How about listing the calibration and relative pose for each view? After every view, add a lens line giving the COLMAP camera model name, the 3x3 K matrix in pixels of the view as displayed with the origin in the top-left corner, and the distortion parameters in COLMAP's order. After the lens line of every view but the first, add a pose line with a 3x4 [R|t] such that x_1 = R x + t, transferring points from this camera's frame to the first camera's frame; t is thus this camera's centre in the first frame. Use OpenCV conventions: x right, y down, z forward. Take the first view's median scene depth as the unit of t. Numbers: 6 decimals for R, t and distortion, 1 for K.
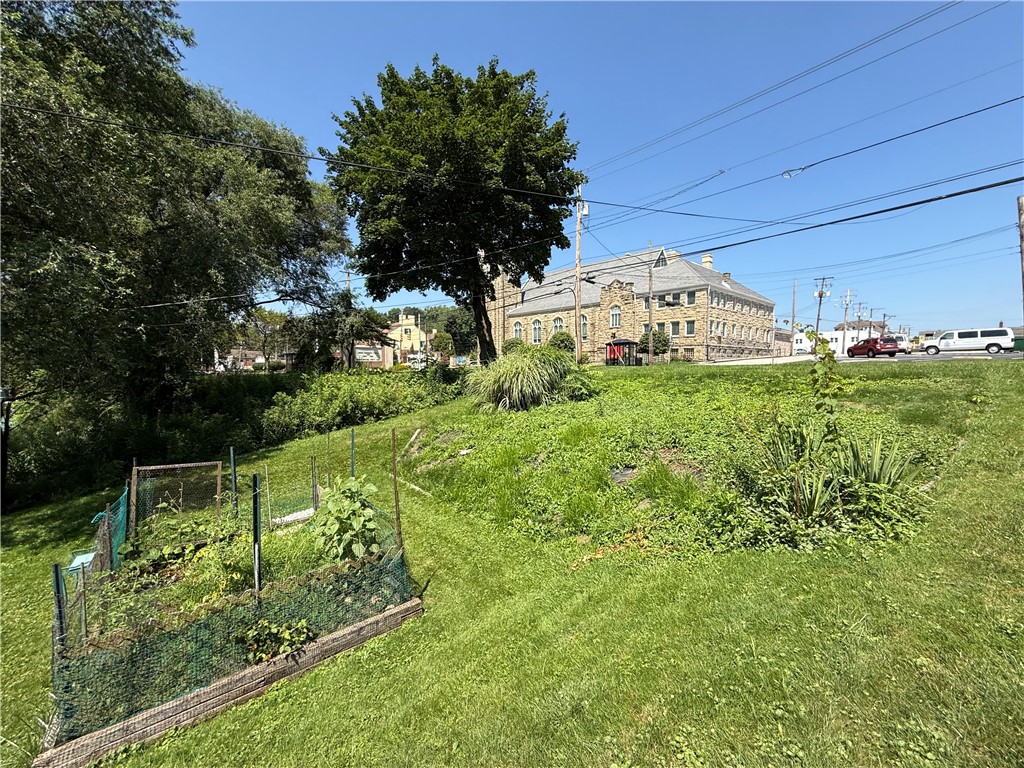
lens RADIAL K [[411.4, 0, 512.6], [0, 411.4, 386.9], [0, 0, 1]] dist [0.002280, -0.000544]
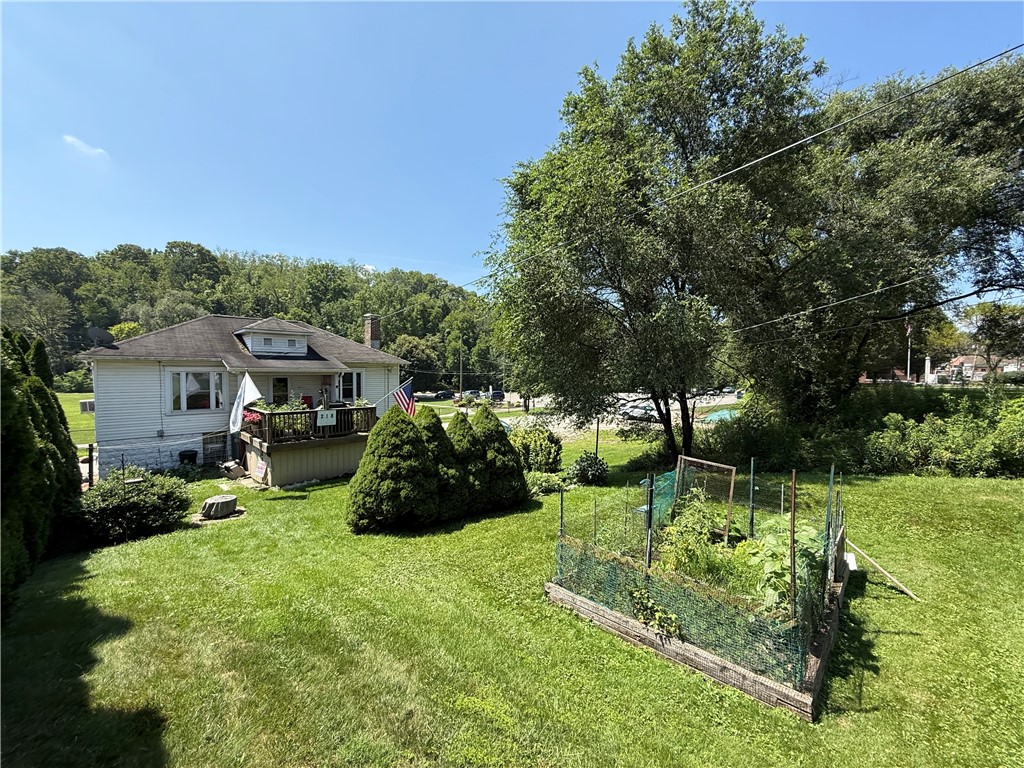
lens RADIAL K [[411.4, 0, 505.7], [0, 411.4, 381.6], [0, 0, 1]] dist [0.002280, -0.000544]
pose [[0.108067, 0.031968, -0.993629, 0.349621], [-0.063078, 0.997689, 0.025238, -0.045249], [0.992140, 0.059949, 0.109834, 0.244220]]
